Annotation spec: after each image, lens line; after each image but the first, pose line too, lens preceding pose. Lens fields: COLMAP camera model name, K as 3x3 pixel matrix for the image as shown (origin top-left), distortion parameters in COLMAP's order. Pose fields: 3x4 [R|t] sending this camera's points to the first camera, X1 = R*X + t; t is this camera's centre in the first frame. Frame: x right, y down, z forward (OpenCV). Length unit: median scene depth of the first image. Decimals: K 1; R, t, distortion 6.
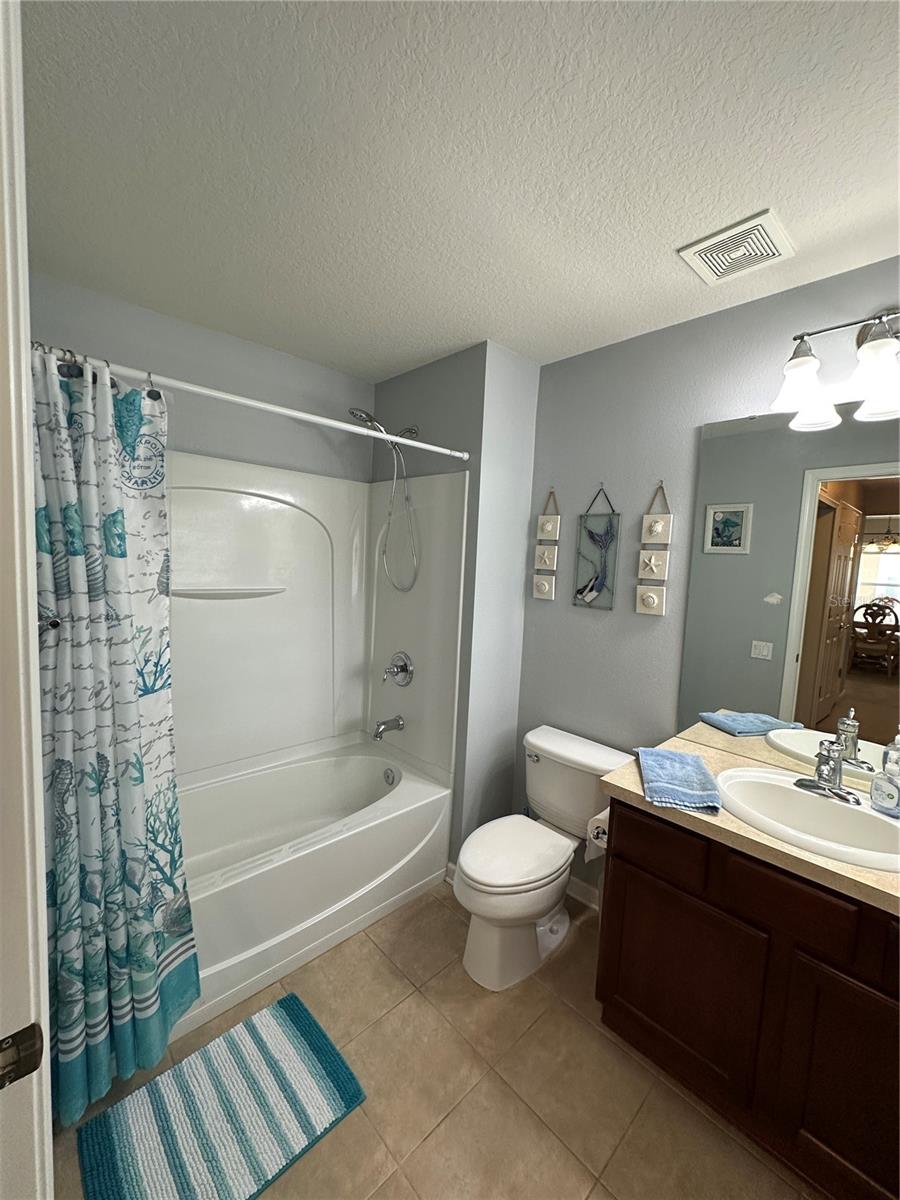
lens RADIAL K [[479.6, 0, 452.4], [0, 479.6, 600.9], [0, 0, 1]] dist [0.000006, 0.000262]
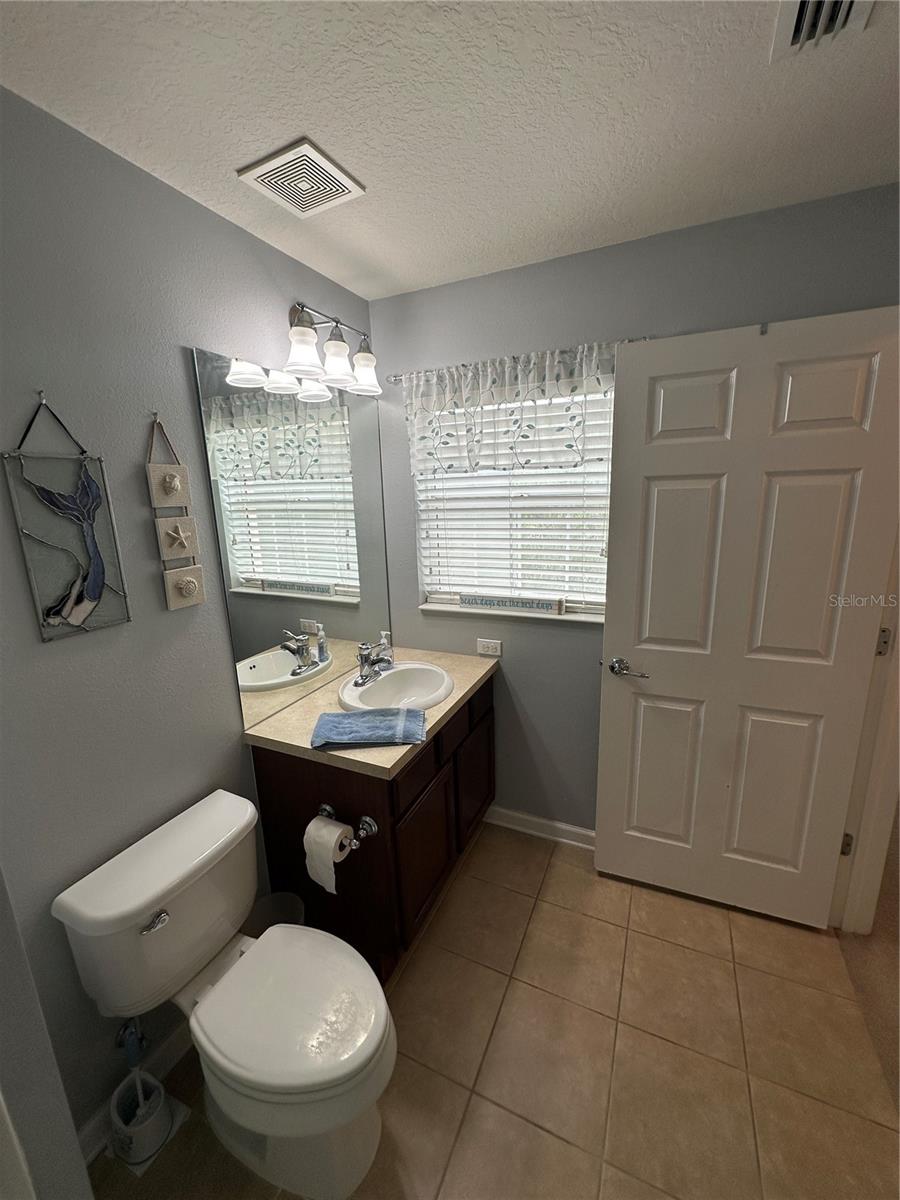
lens RADIAL K [[479.6, 0, 452.4], [0, 479.6, 600.9], [0, 0, 1]] dist [0.000006, 0.000262]
pose [[-0.375696, -0.245505, 0.893633, -0.351437], [0.089042, 0.950249, 0.298494, -0.148389], [-0.922456, 0.191714, -0.335144, 0.814639]]
